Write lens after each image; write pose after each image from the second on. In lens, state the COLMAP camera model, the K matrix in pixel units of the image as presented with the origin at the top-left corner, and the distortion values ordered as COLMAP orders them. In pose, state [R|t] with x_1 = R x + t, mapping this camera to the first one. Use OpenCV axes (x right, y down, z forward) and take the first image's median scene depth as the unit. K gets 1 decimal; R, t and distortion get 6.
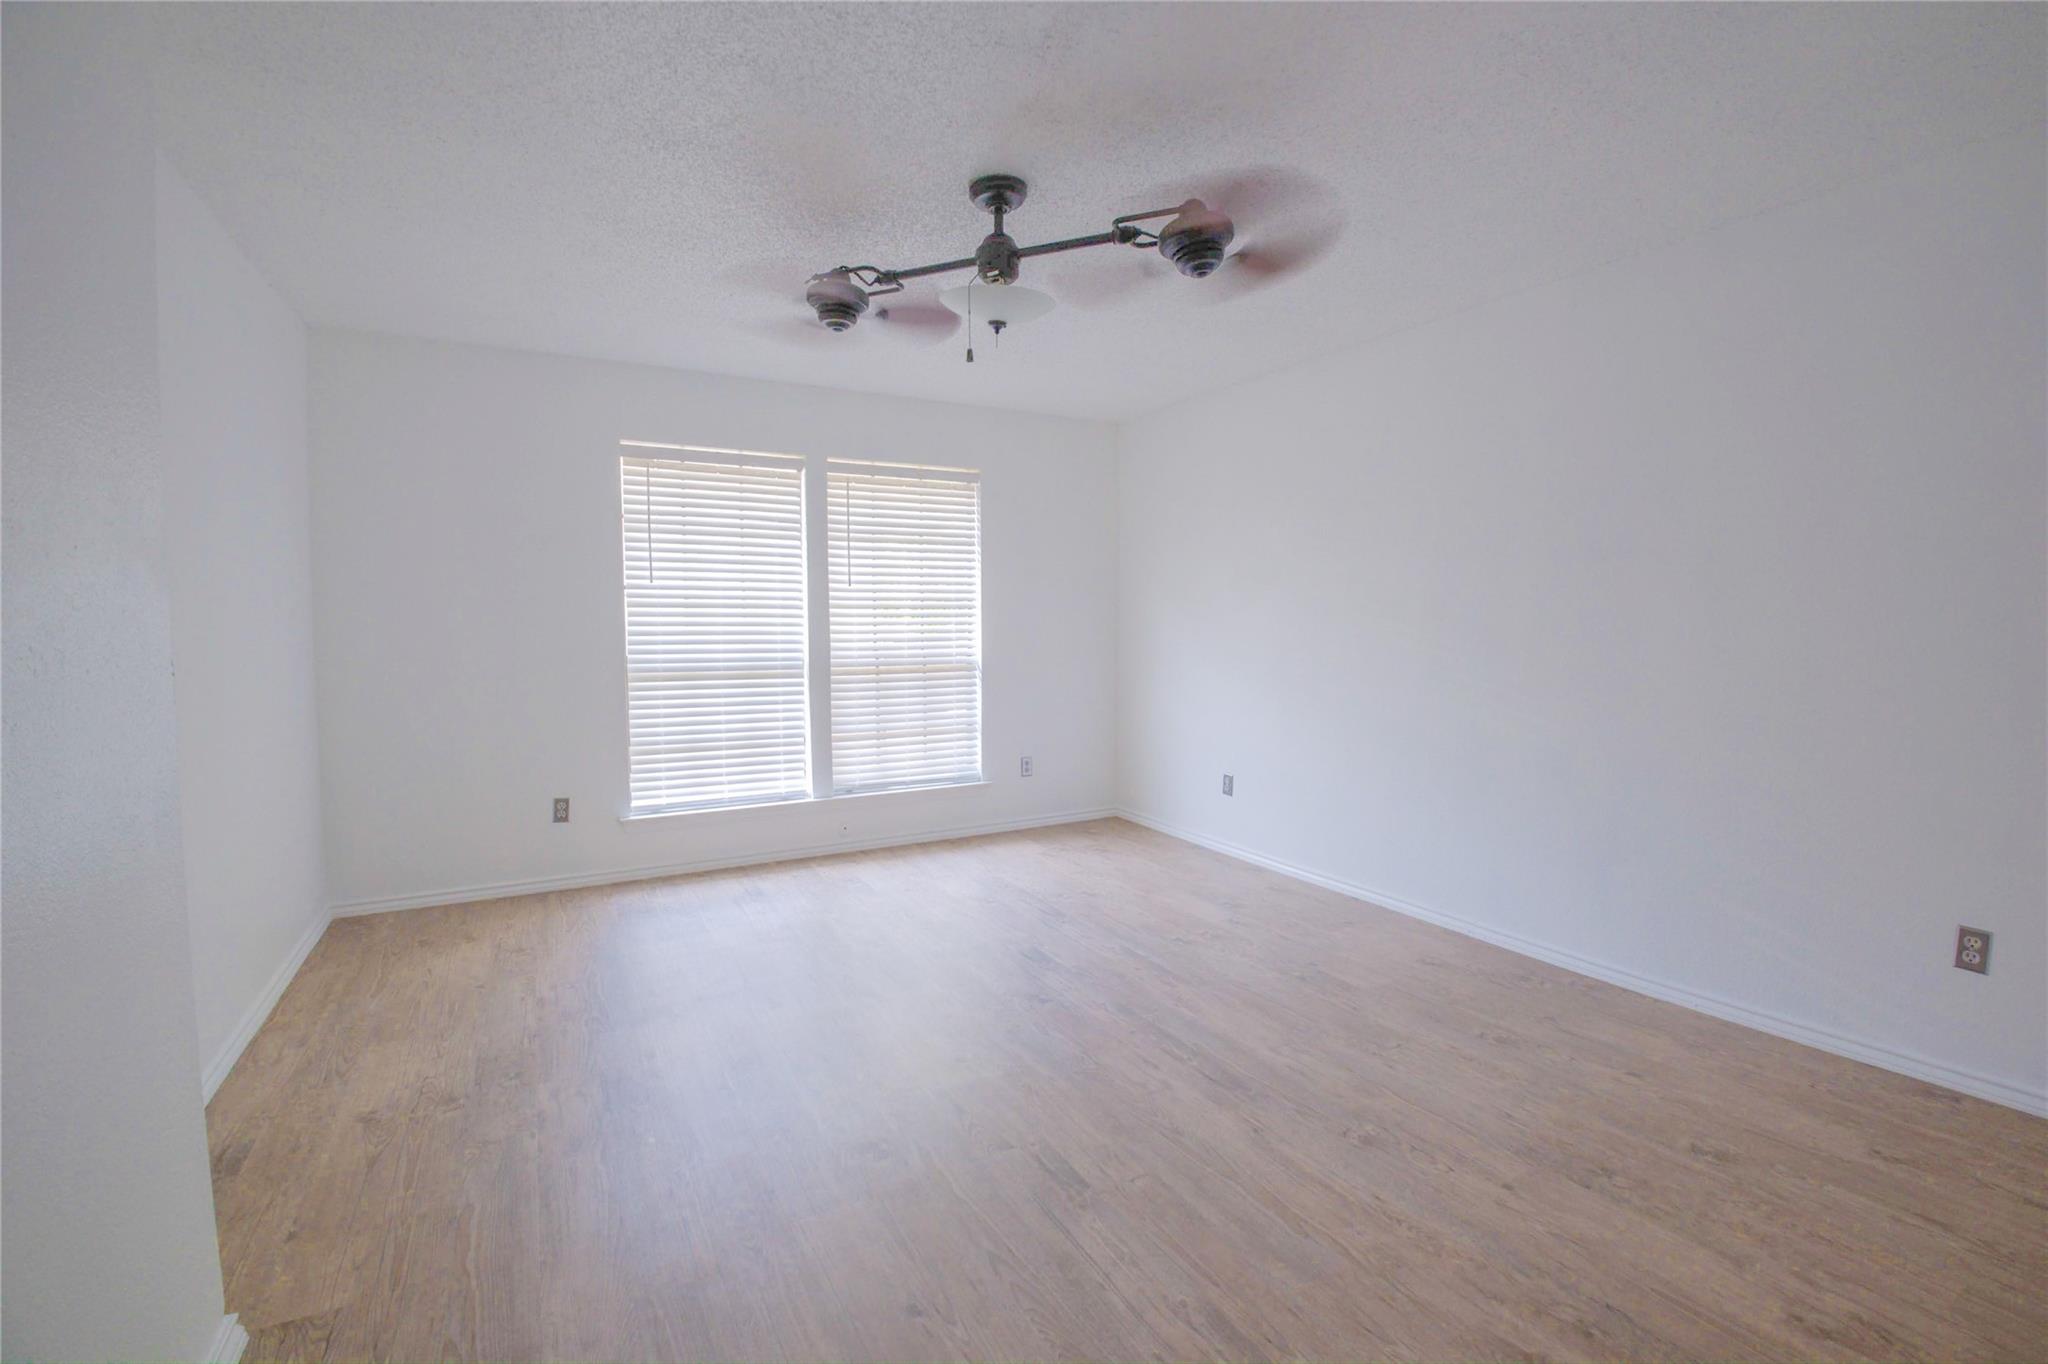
lens RADIAL K [[908.2, 0, 1024.0], [0, 908.2, 682.0], [0, 0, 1]] dist [0.001641, 0.000080]
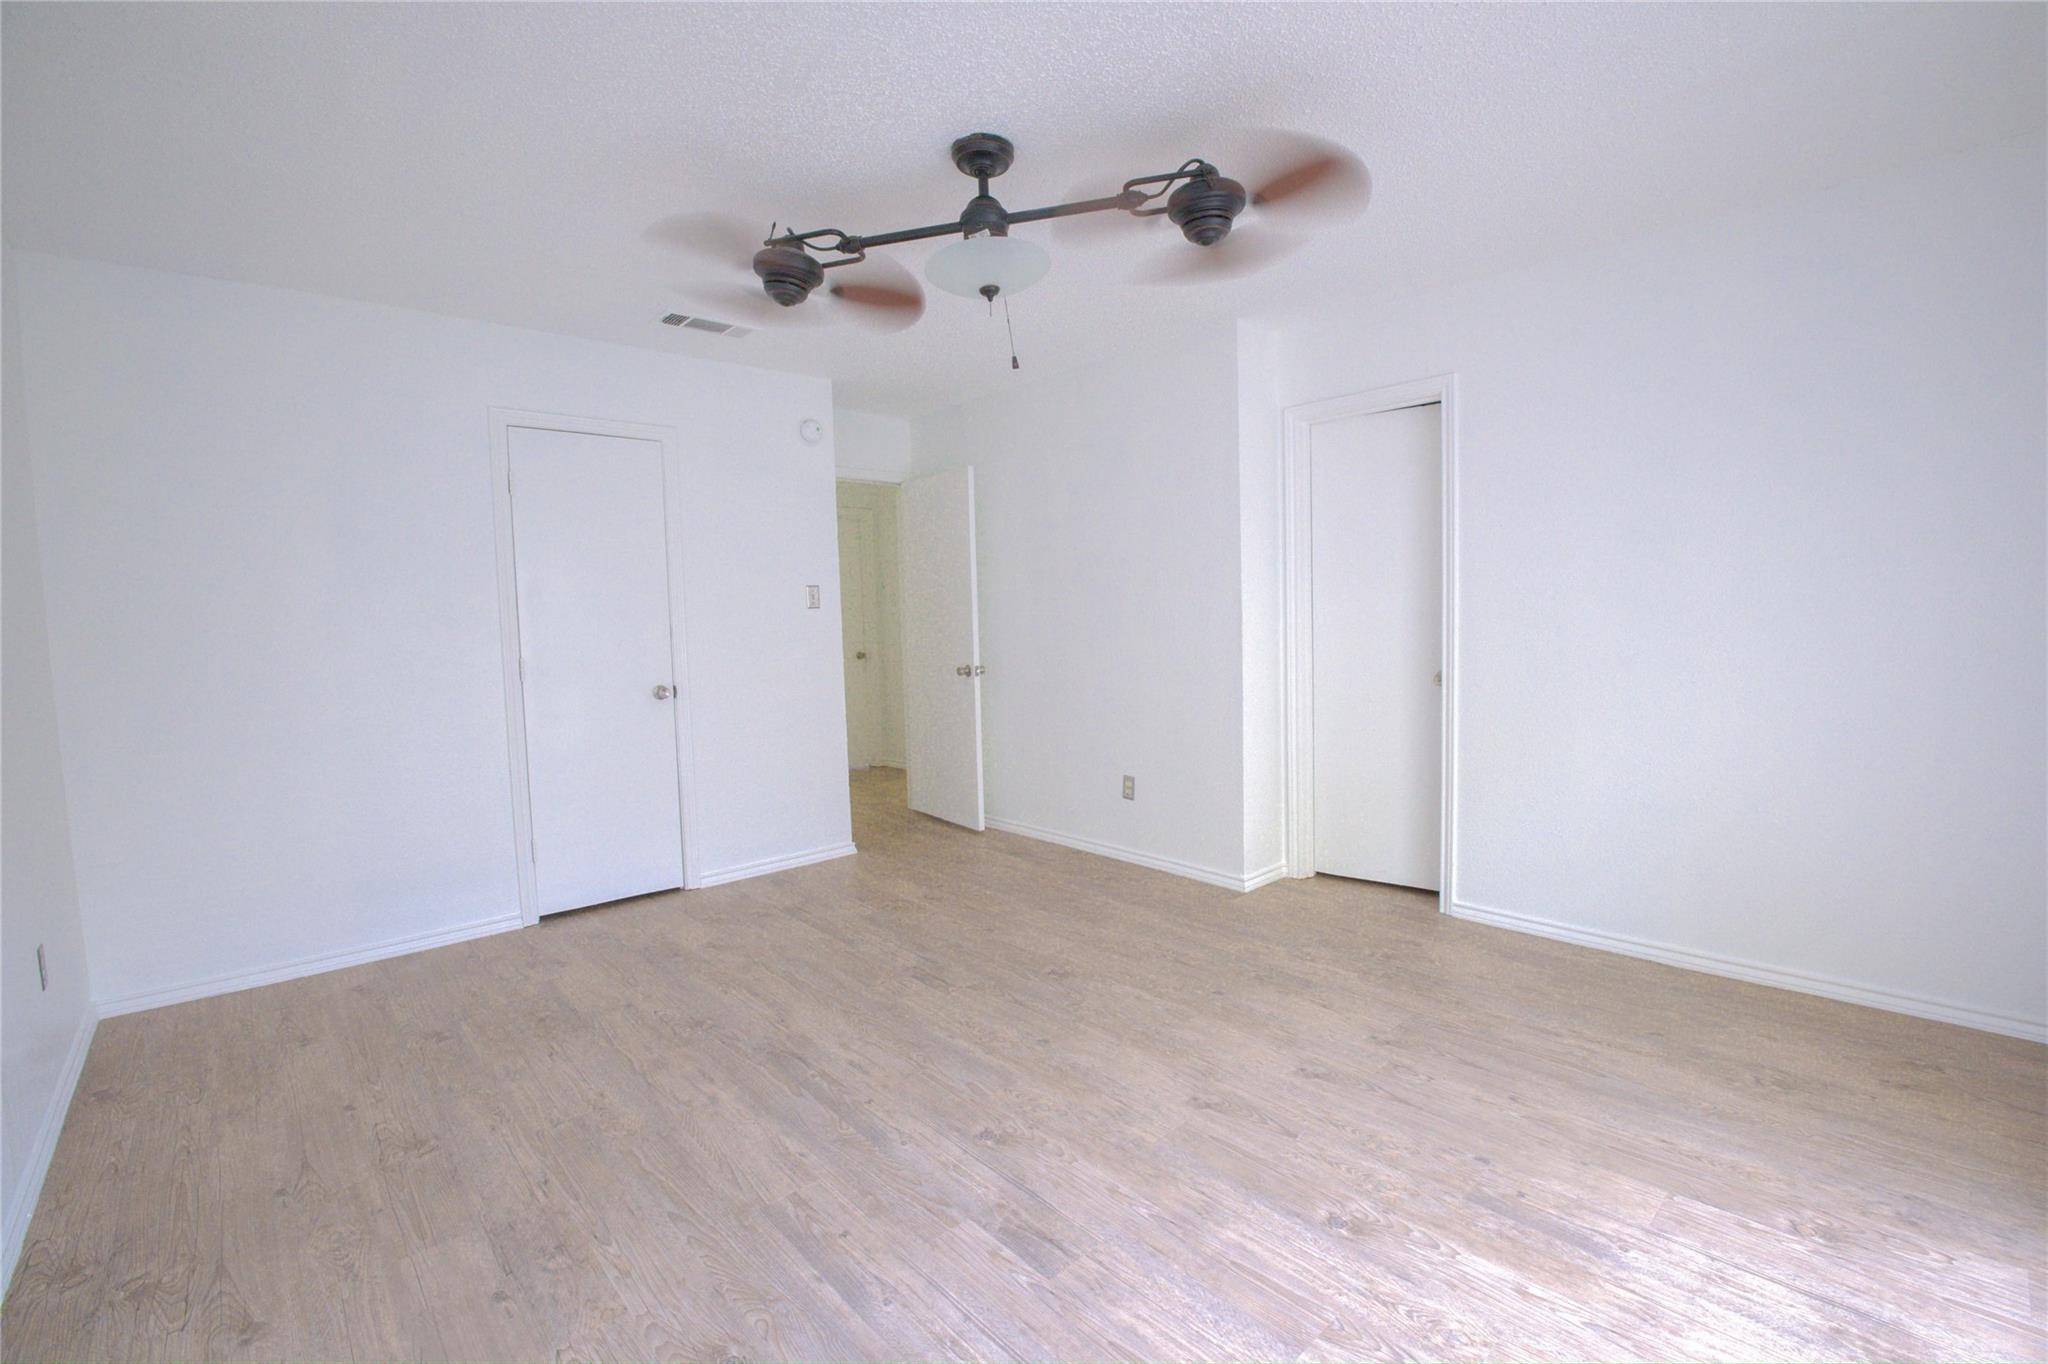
lens RADIAL K [[908.2, 0, 1024.0], [0, 908.2, 682.0], [0, 0, 1]] dist [0.001641, 0.000080]
pose [[-0.973968, 0.048565, -0.221421, 0.159999], [0.016411, 0.989325, 0.144802, -0.134896], [0.226089, 0.137399, -0.964368, 1.946439]]
